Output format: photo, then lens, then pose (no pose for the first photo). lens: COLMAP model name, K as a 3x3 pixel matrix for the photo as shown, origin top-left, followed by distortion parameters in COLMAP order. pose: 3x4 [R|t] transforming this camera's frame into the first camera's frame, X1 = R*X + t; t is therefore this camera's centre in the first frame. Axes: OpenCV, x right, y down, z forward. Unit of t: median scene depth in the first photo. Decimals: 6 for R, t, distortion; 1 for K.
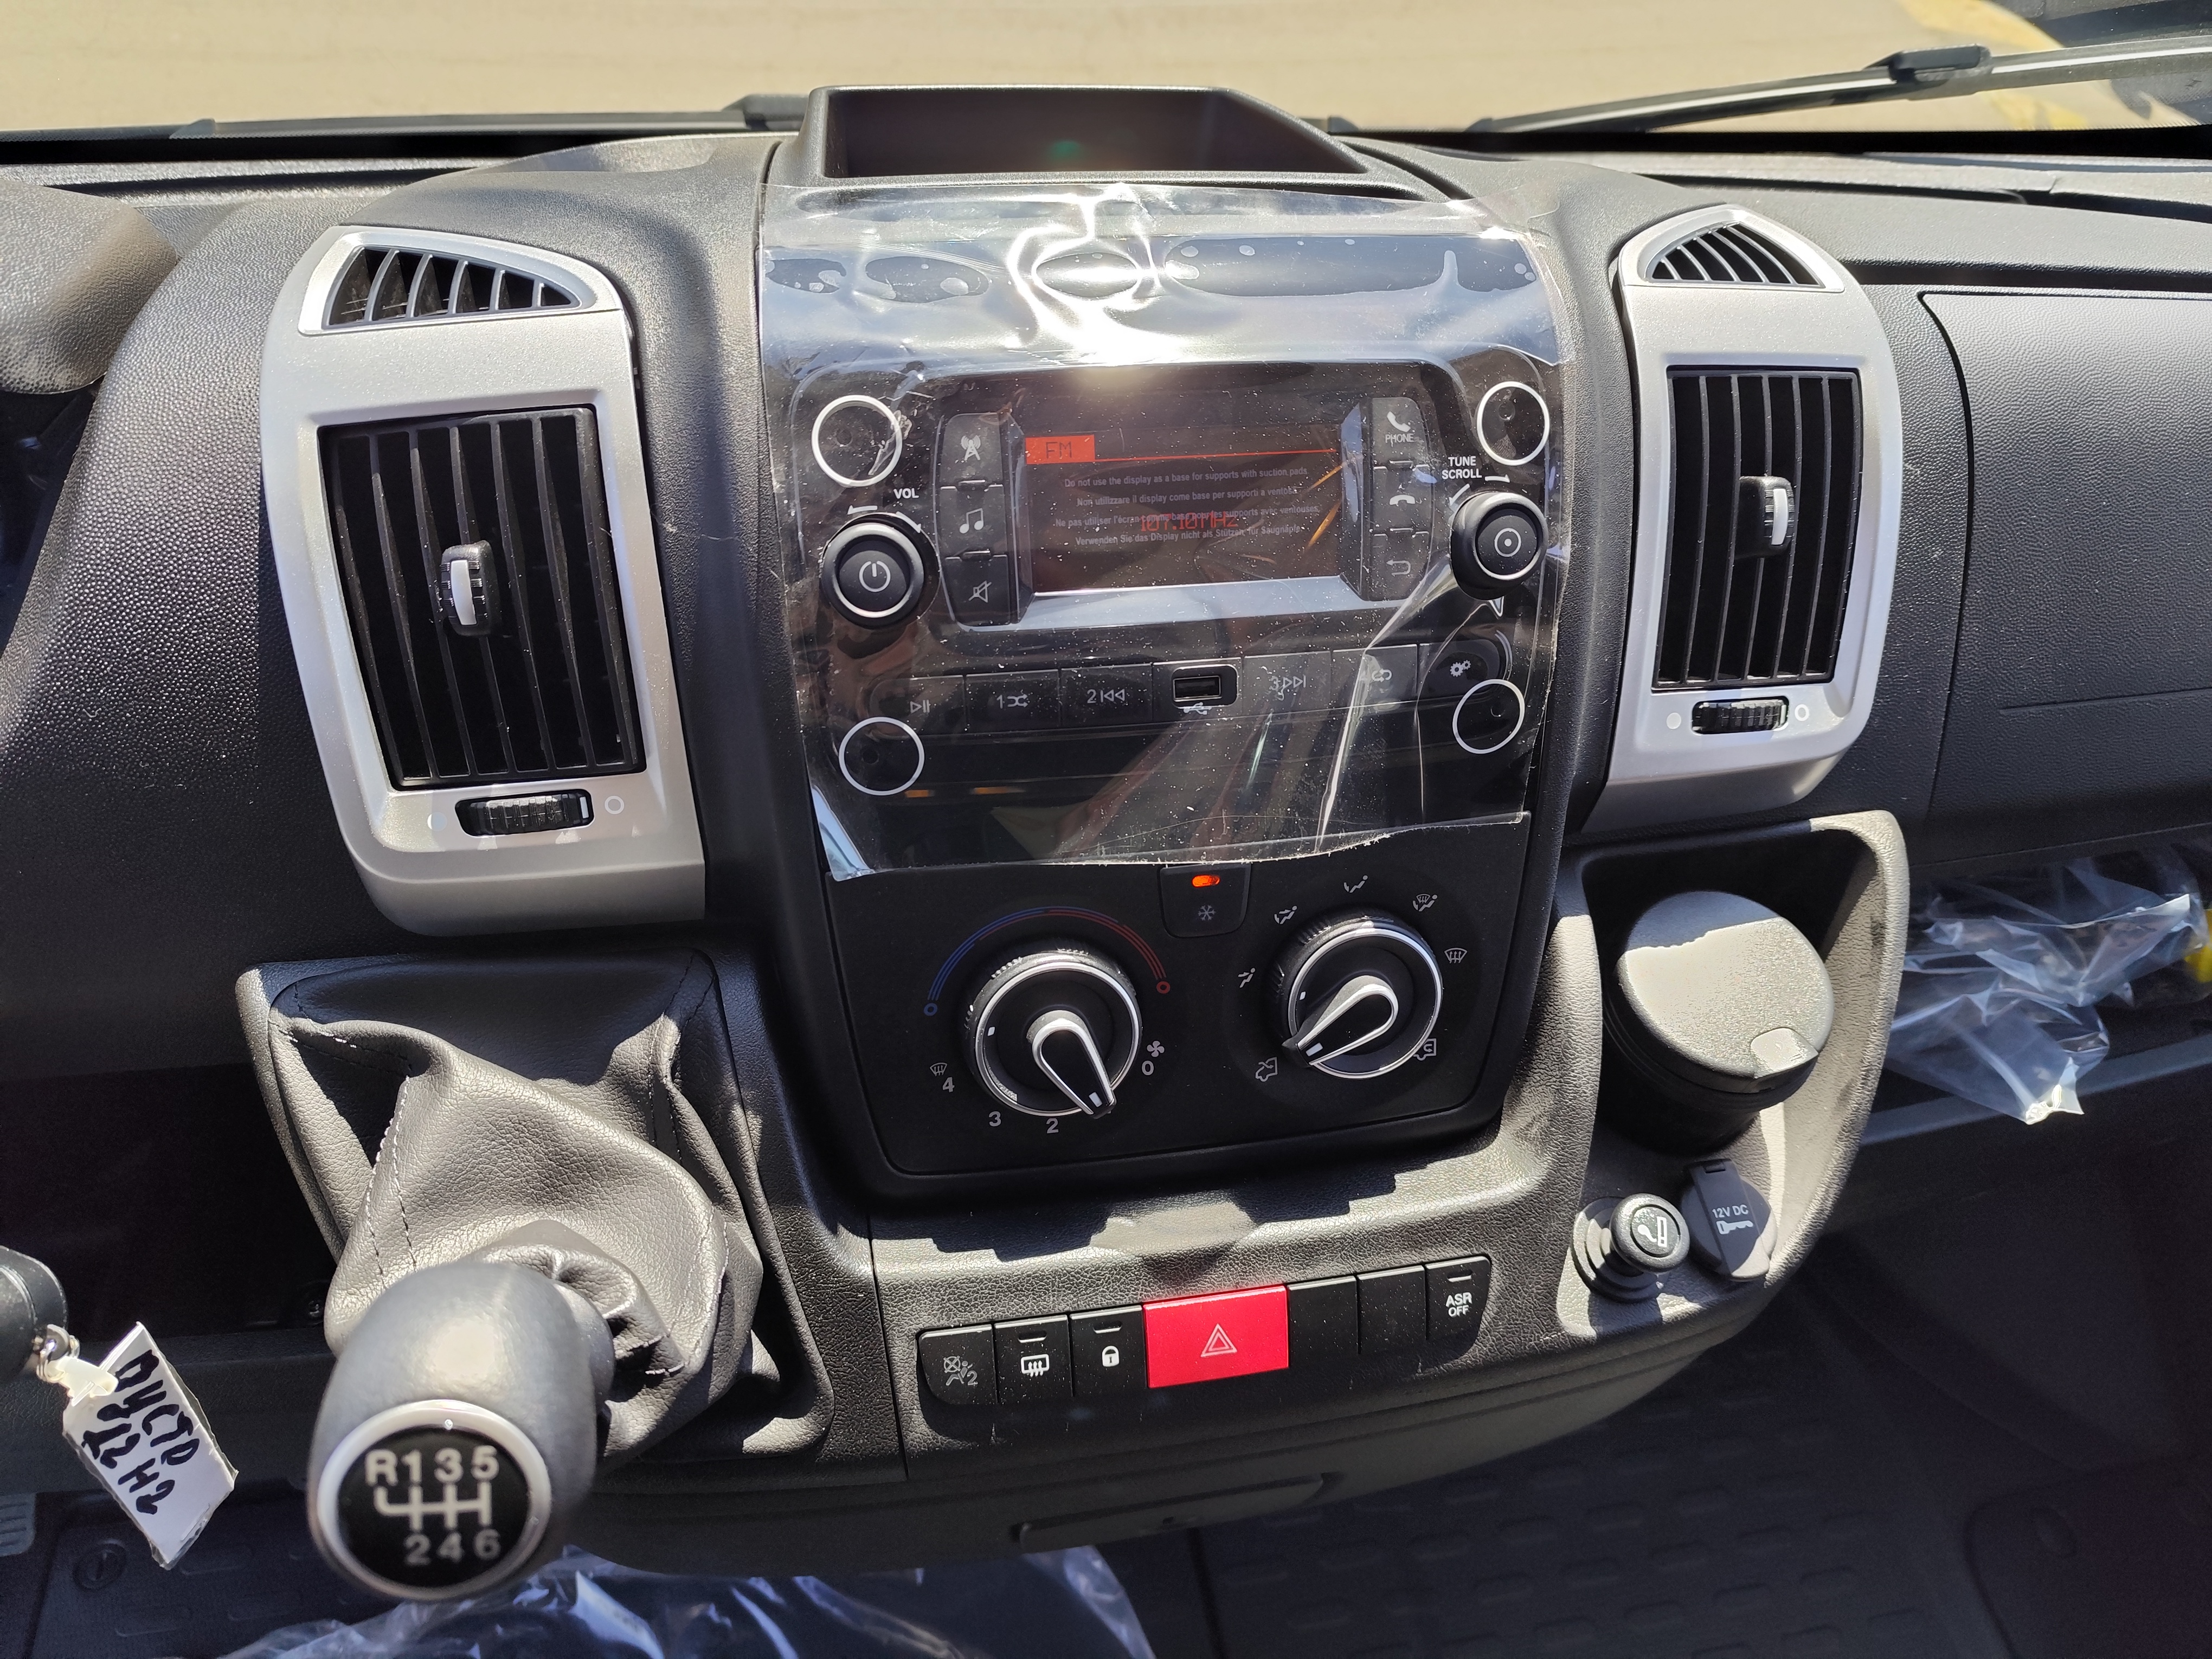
lens RADIAL K [[1529.6, 0, 1065.3], [0, 1529.6, 856.4], [0, 0, 1]] dist [0.022230, -0.028571]
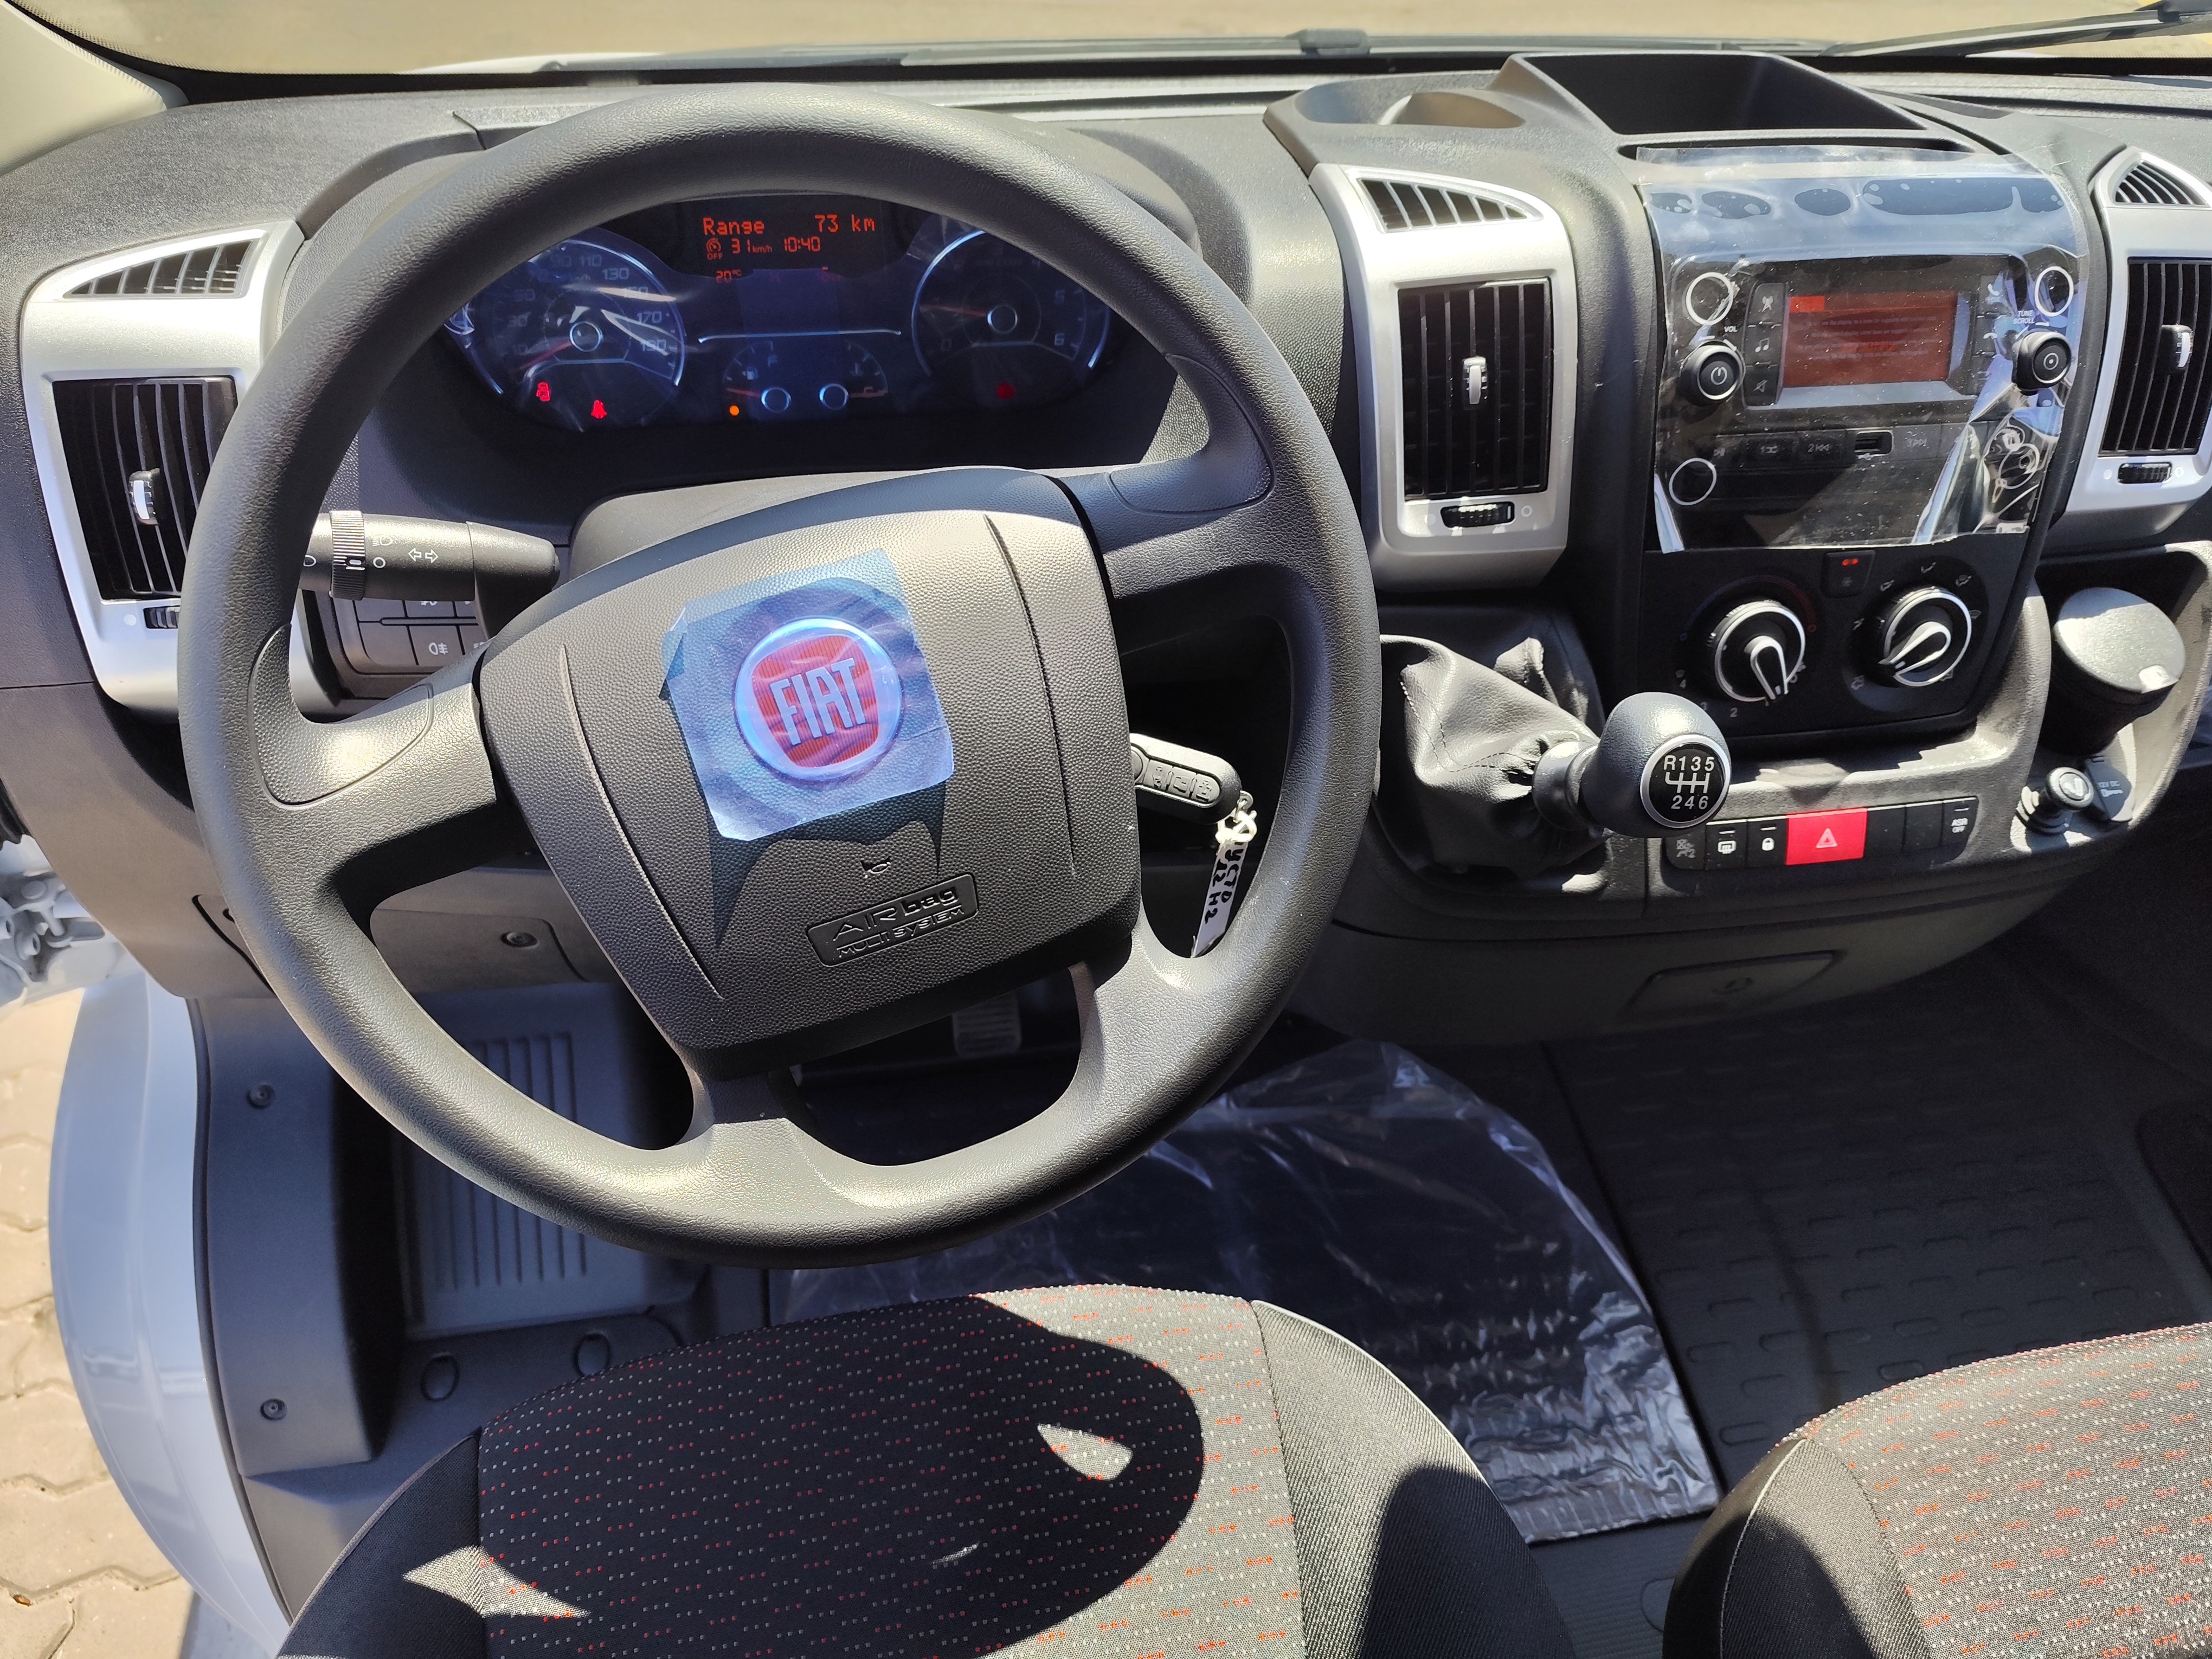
lens RADIAL K [[1529.6, 0, 1072.9], [0, 1529.6, 828.3], [0, 0, 1]] dist [0.022230, -0.028571]
pose [[0.999933, 0.009860, -0.006085, -0.766536], [-0.009383, 0.997218, 0.073953, 0.195345], [0.006798, -0.073891, 0.997243, -0.746106]]
